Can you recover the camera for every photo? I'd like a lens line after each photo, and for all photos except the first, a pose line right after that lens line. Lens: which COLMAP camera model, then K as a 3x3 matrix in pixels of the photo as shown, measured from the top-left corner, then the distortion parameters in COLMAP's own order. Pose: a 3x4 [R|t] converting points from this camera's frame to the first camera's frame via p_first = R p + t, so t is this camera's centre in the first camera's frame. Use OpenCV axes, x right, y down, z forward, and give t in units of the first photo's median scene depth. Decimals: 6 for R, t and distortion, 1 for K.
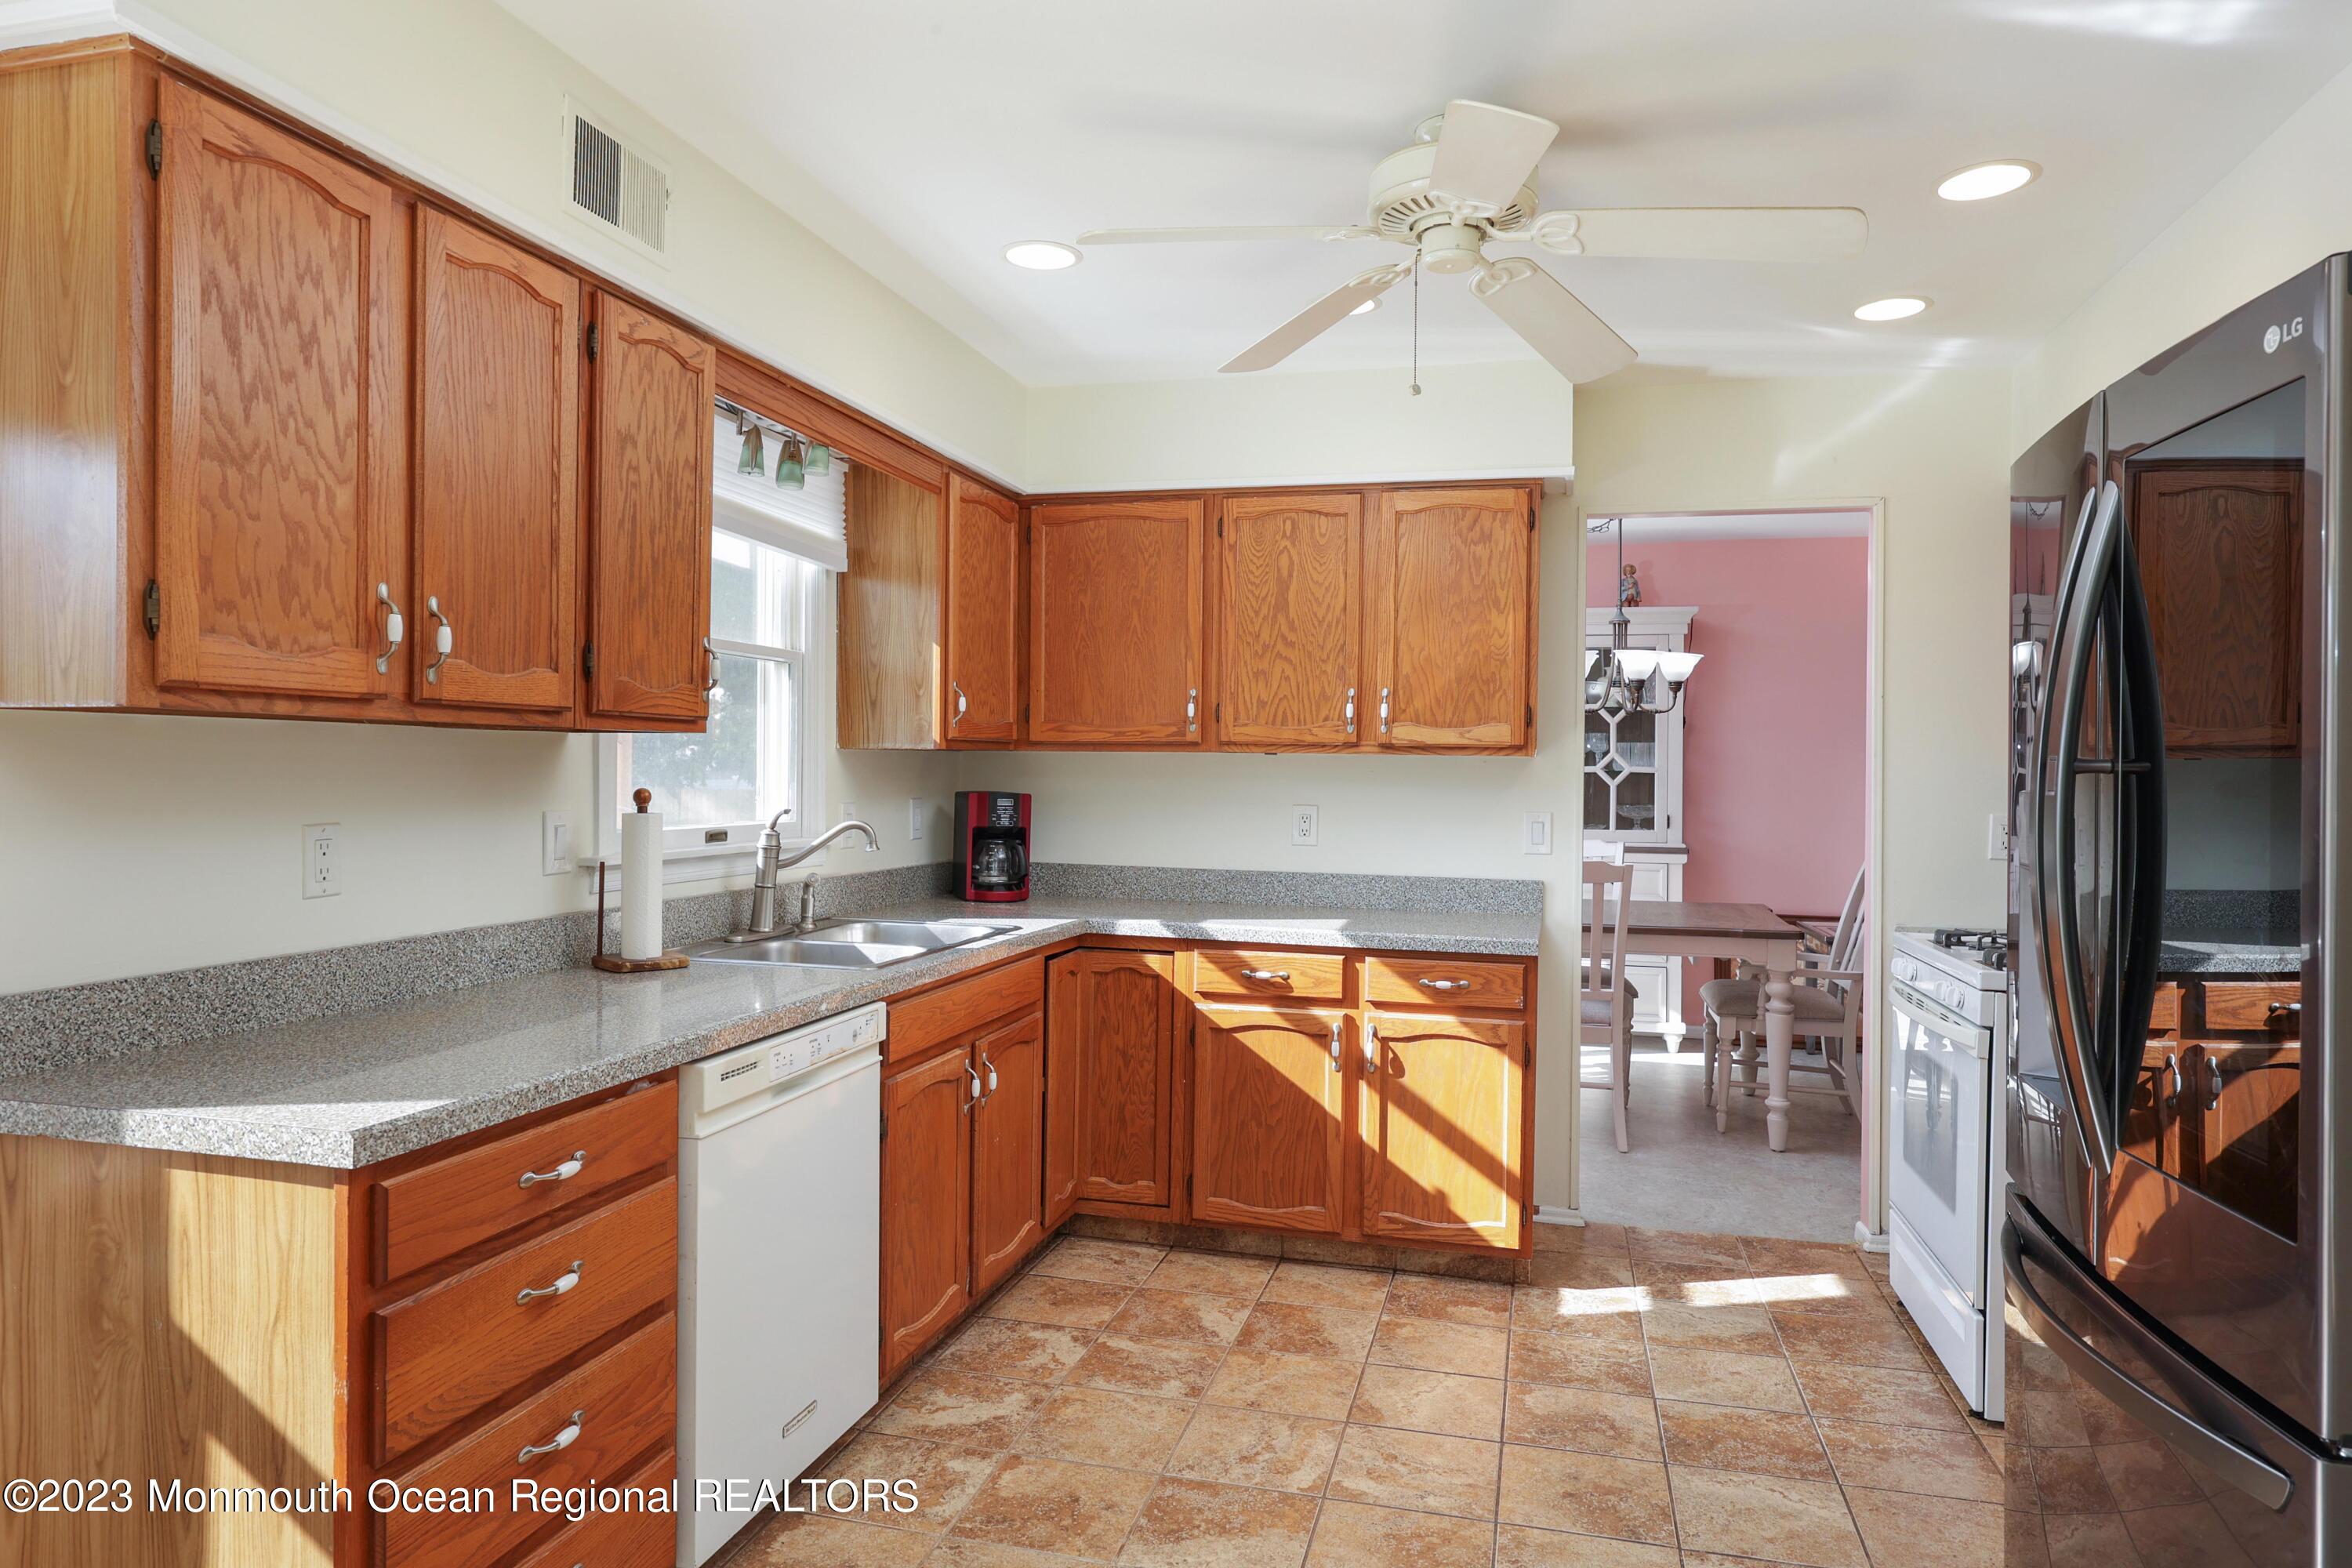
lens RADIAL K [[1447.6, 0, 1172.7], [0, 1447.6, 778.2], [0, 0, 1]] dist [-0.001833, 0.003389]
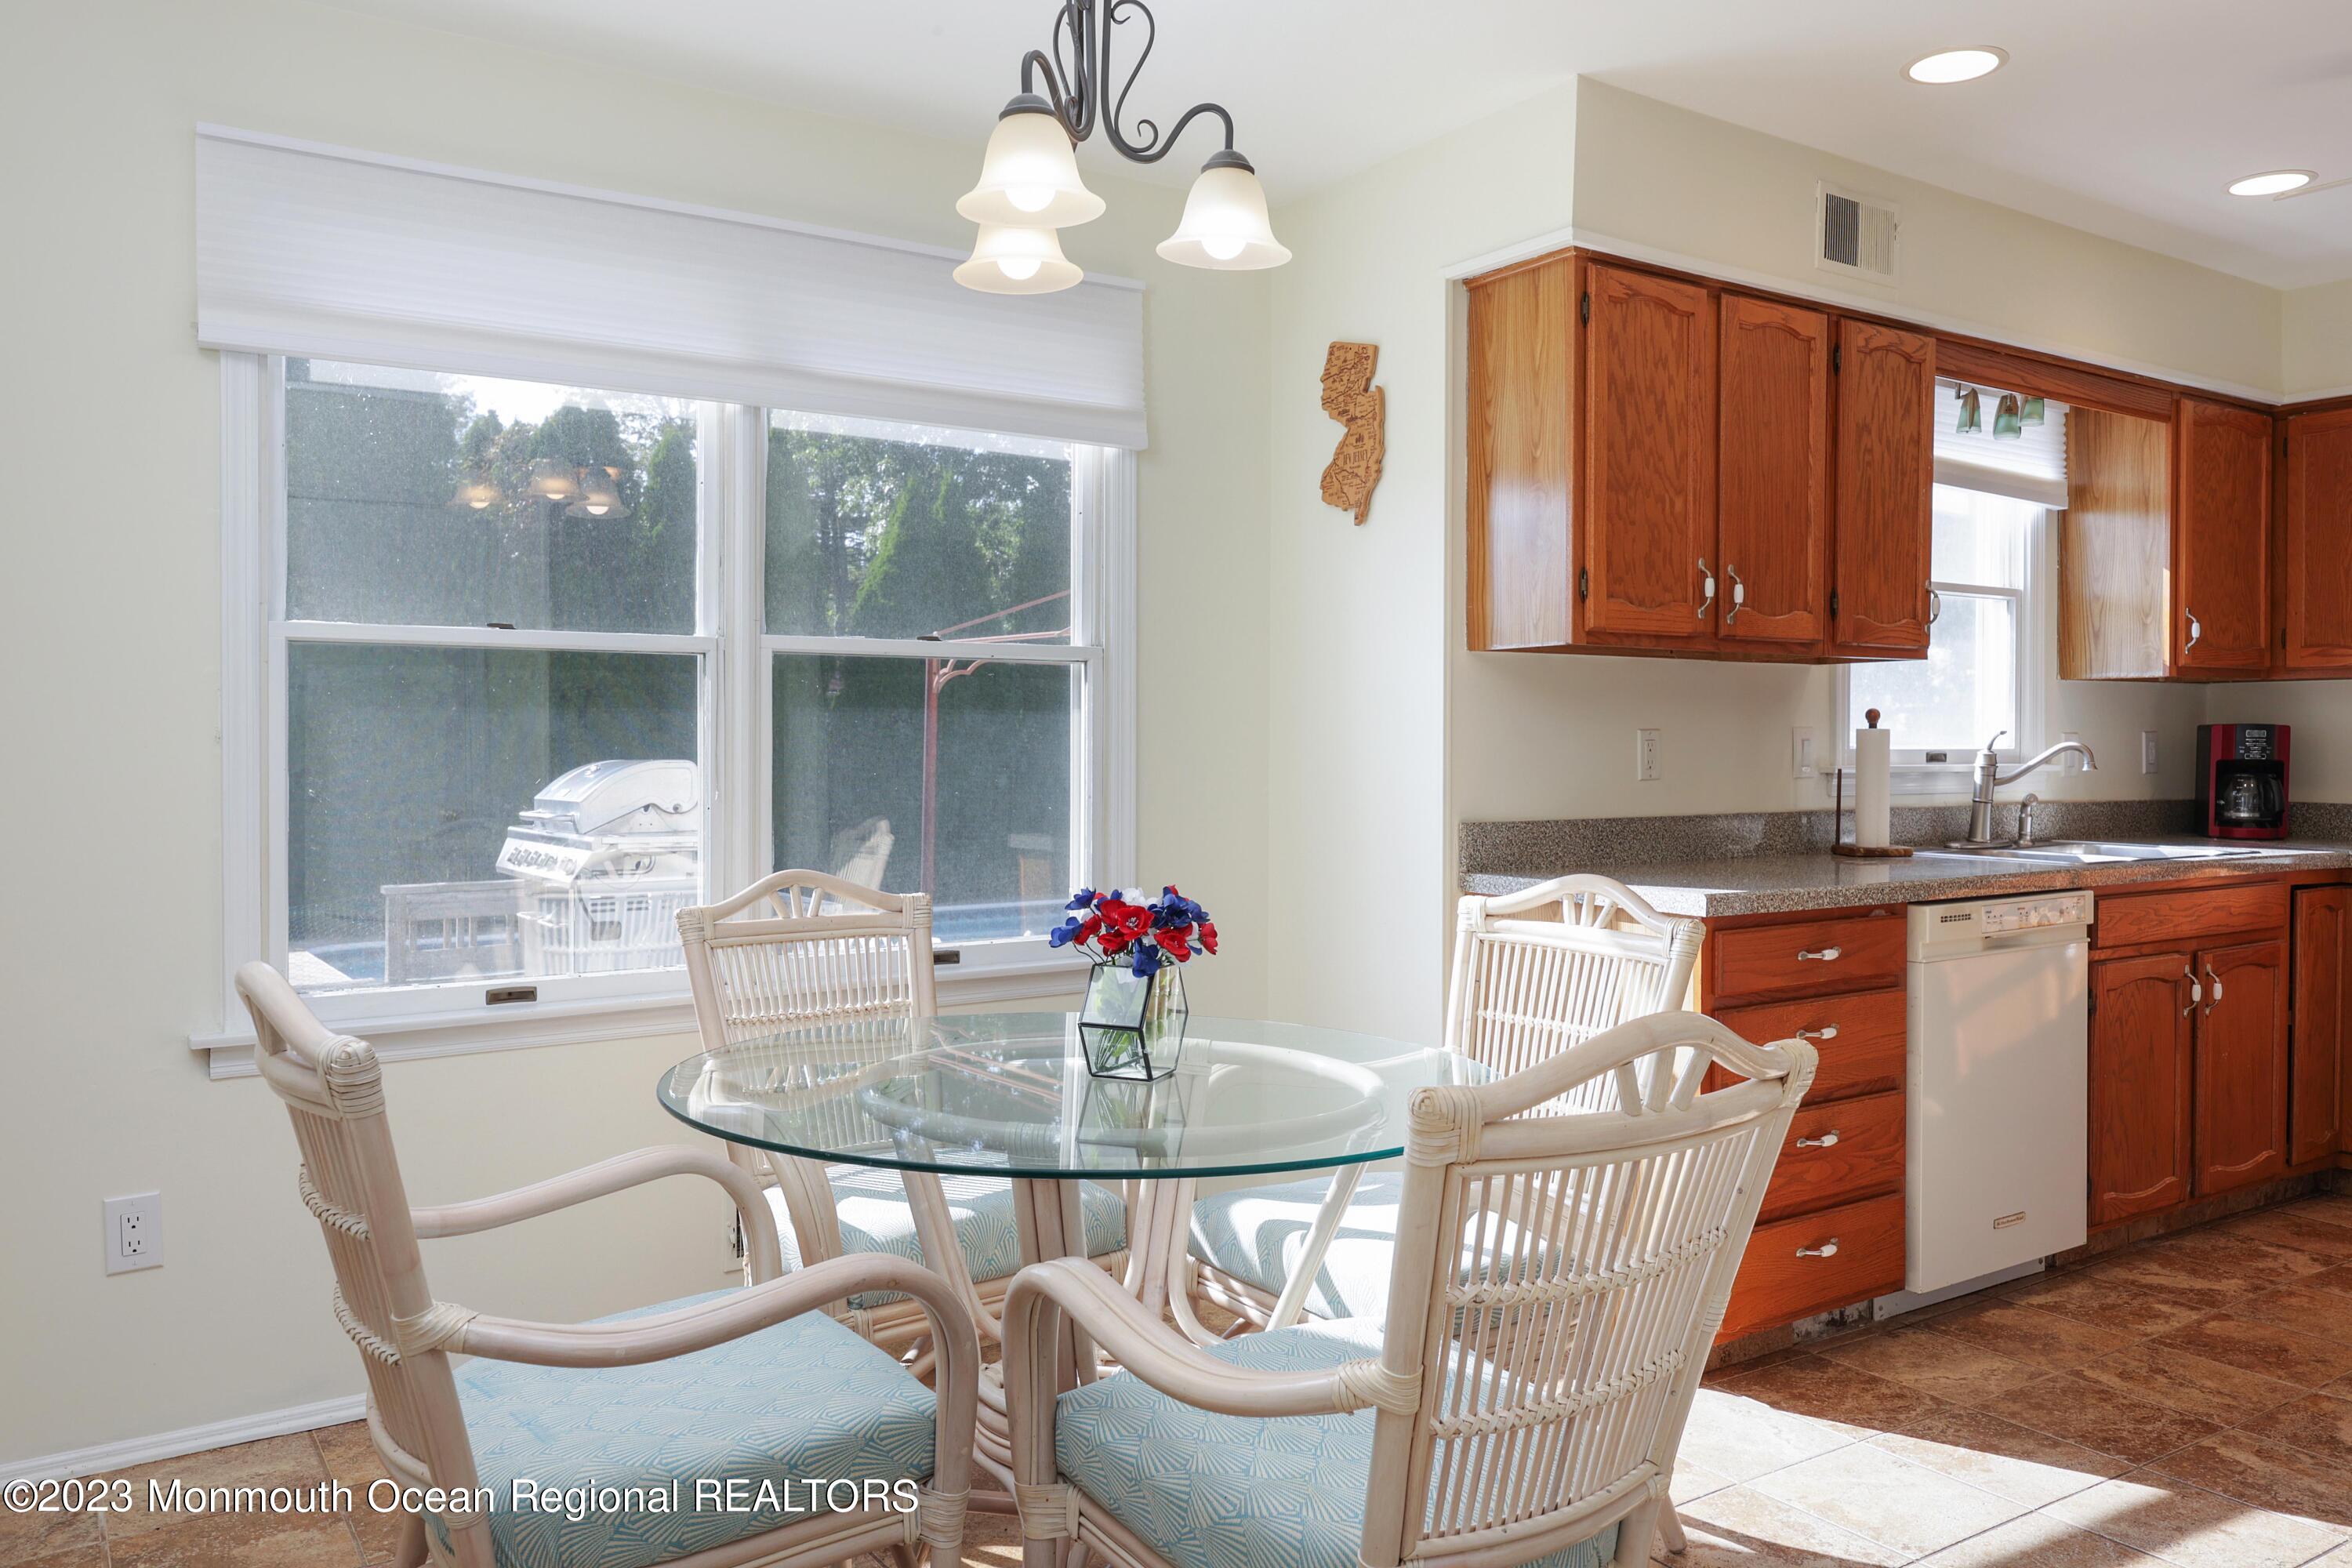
lens RADIAL K [[1731.0, 0, 1168.4], [0, 1731.0, 770.2], [0, 0, 1]] dist [0.001430, 0.006292]
pose [[0.750965, 0.000726, -0.660342, 0.146950], [0.002403, 0.999990, 0.003832, 0.050908], [0.660338, -0.004465, 0.750955, -0.474345]]
